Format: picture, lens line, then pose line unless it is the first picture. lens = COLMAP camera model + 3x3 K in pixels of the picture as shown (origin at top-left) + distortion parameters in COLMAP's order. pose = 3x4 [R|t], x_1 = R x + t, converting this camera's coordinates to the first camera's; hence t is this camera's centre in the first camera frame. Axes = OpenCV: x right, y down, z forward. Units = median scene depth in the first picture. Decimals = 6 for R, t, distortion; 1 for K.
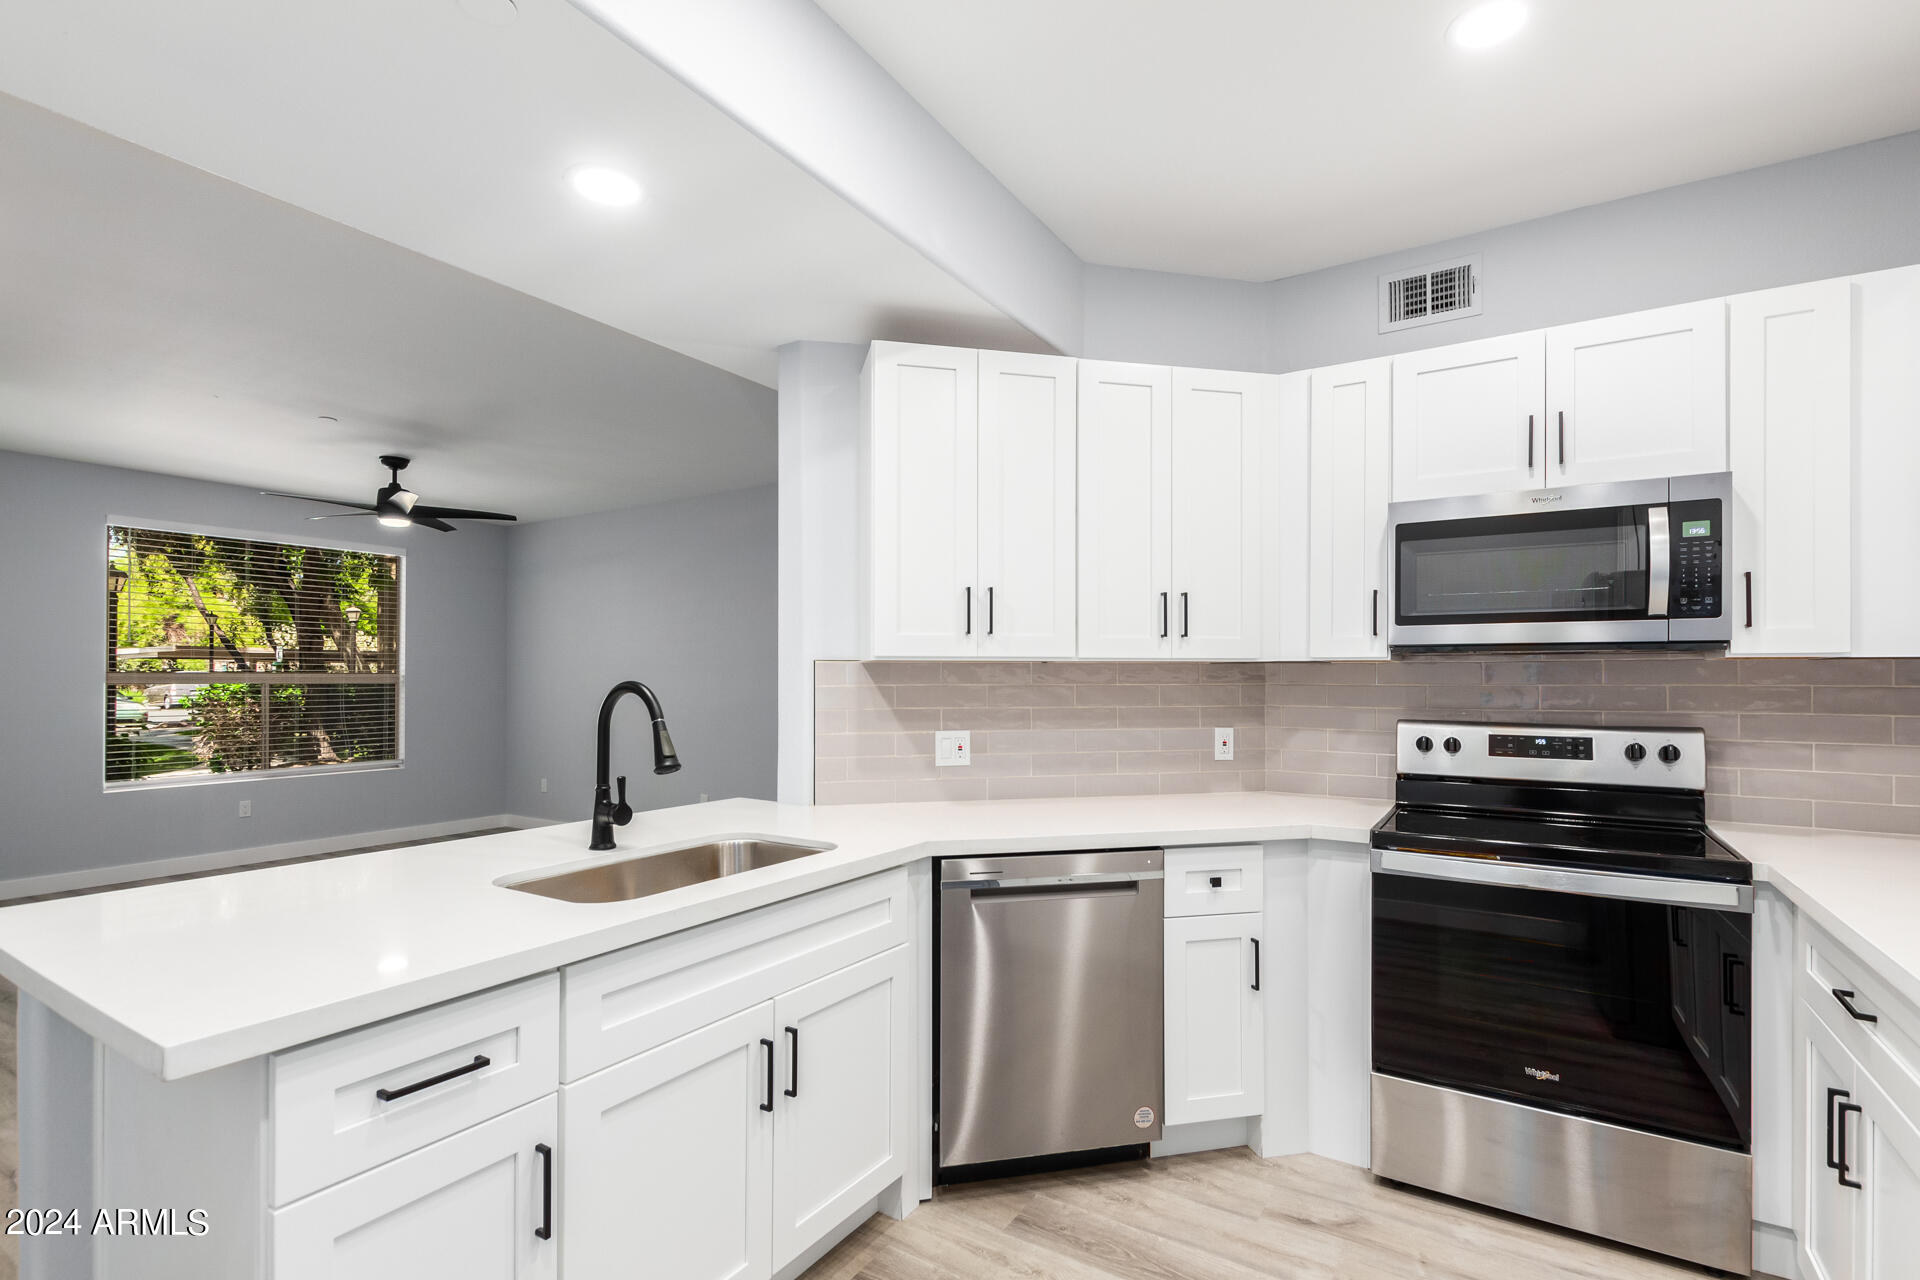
lens RADIAL K [[889.7, 0, 972.1], [0, 889.7, 682.4], [0, 0, 1]] dist [0.007819, -0.004245]
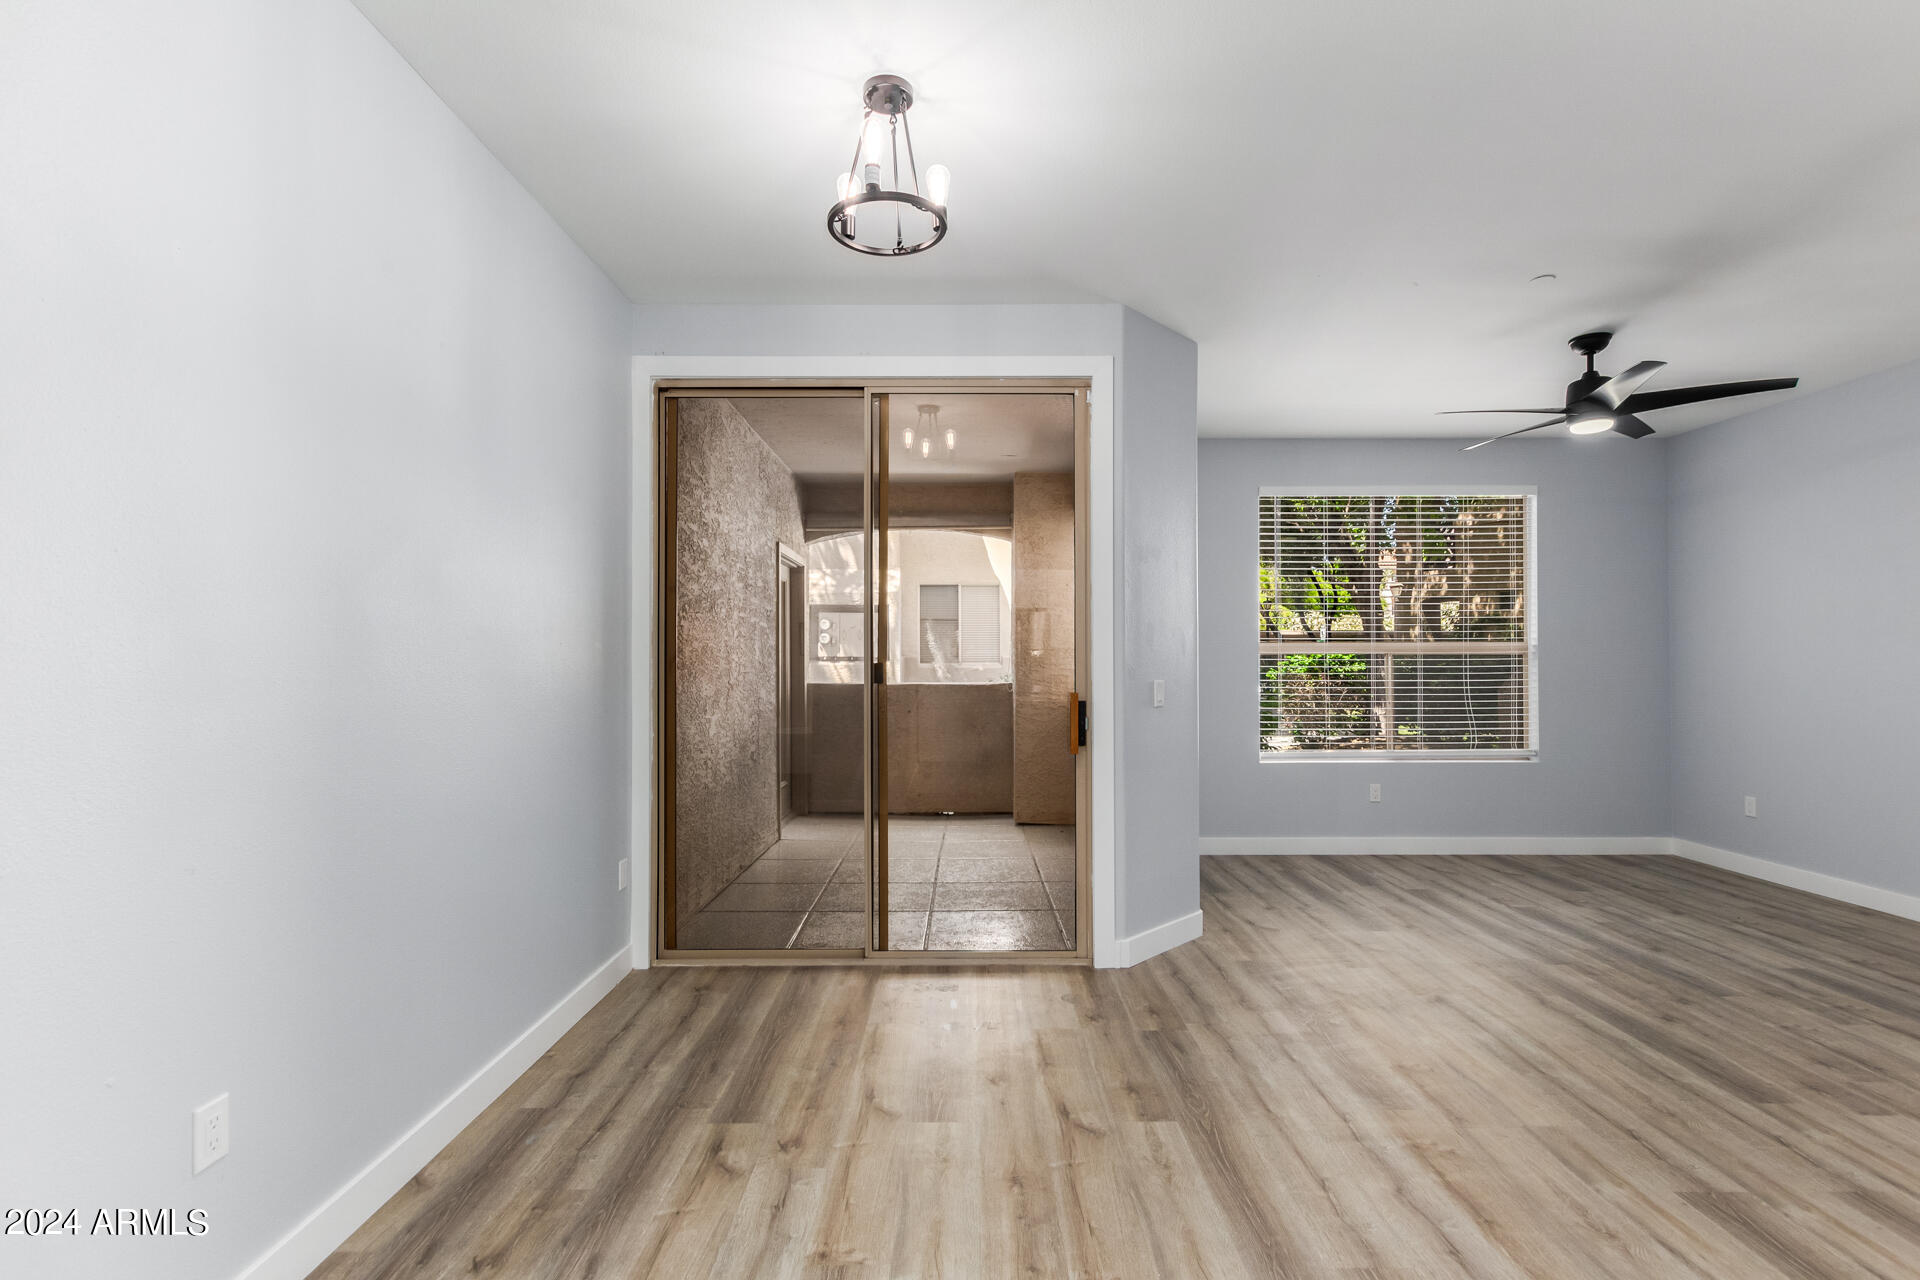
lens RADIAL K [[889.7, 0, 972.7], [0, 889.7, 648.6], [0, 0, 1]] dist [0.007819, -0.004245]
pose [[0.536773, -0.008838, -0.843680, -0.599285], [-0.003777, 0.999910, -0.012877, 0.020971], [0.843718, 0.010099, 0.536692, 0.378493]]
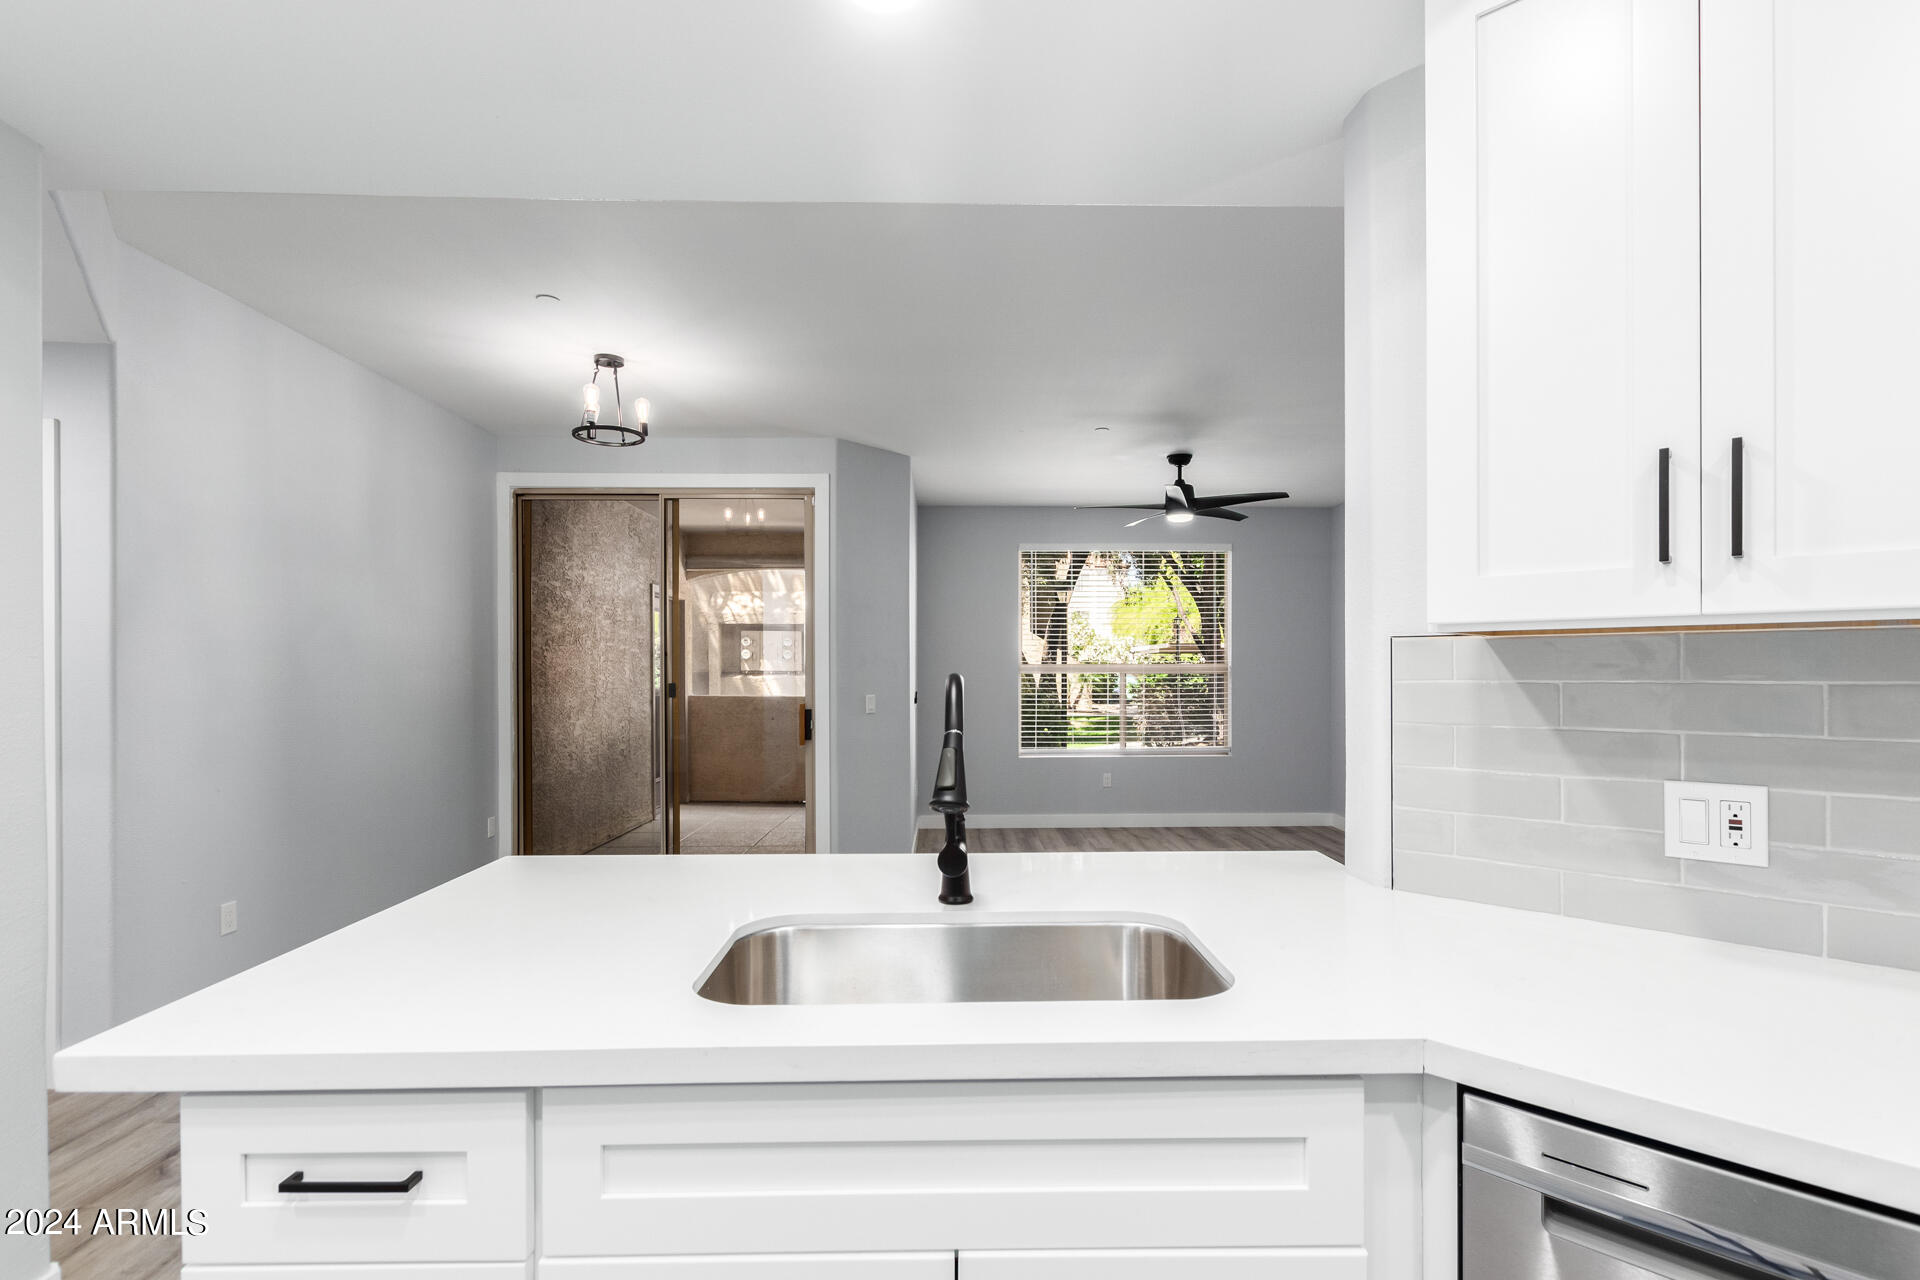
lens RADIAL K [[889.7, 0, 964.3], [0, 889.7, 672.1], [0, 0, 1]] dist [0.007819, -0.004245]
pose [[0.552232, 0.002638, -0.833686, 0.145083], [-0.003345, 0.999994, 0.000948, -0.001417], [0.833684, 0.002265, 0.552237, 0.433524]]
